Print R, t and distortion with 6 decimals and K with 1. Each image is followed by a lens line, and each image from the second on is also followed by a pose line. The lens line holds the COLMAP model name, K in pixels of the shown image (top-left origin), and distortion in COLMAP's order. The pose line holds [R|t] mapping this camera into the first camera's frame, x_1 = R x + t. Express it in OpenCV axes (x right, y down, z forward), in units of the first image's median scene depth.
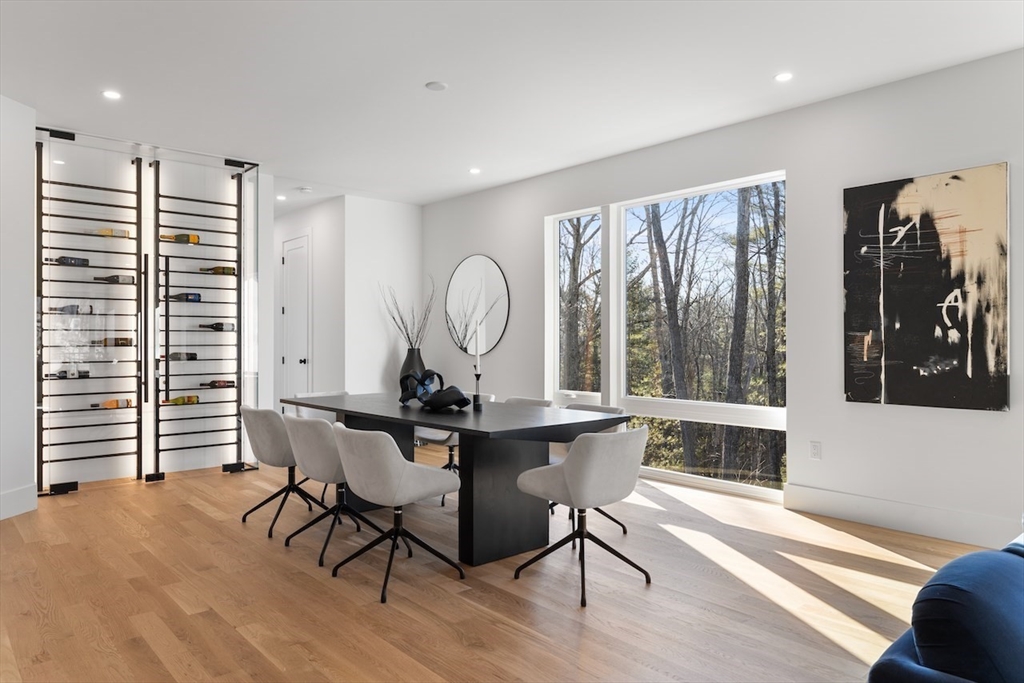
lens RADIAL K [[674.4, 0, 509.8], [0, 674.4, 338.7], [0, 0, 1]] dist [0.002577, 0.001922]
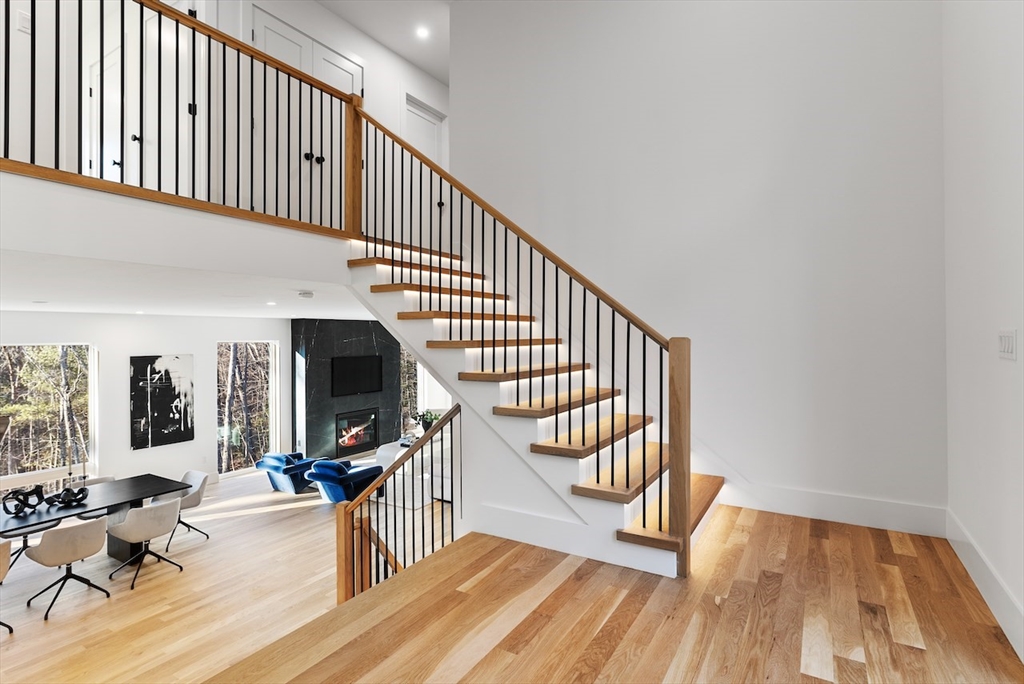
lens RADIAL K [[528.2, 0, 512.3], [0, 528.2, 338.8], [0, 0, 1]] dist [0.001480, 0.000335]
pose [[-0.309234, -0.002544, 0.950983, -1.706304], [0.004098, 0.999984, 0.004008, -0.305905], [-0.950977, 0.005137, -0.309219, 0.363825]]
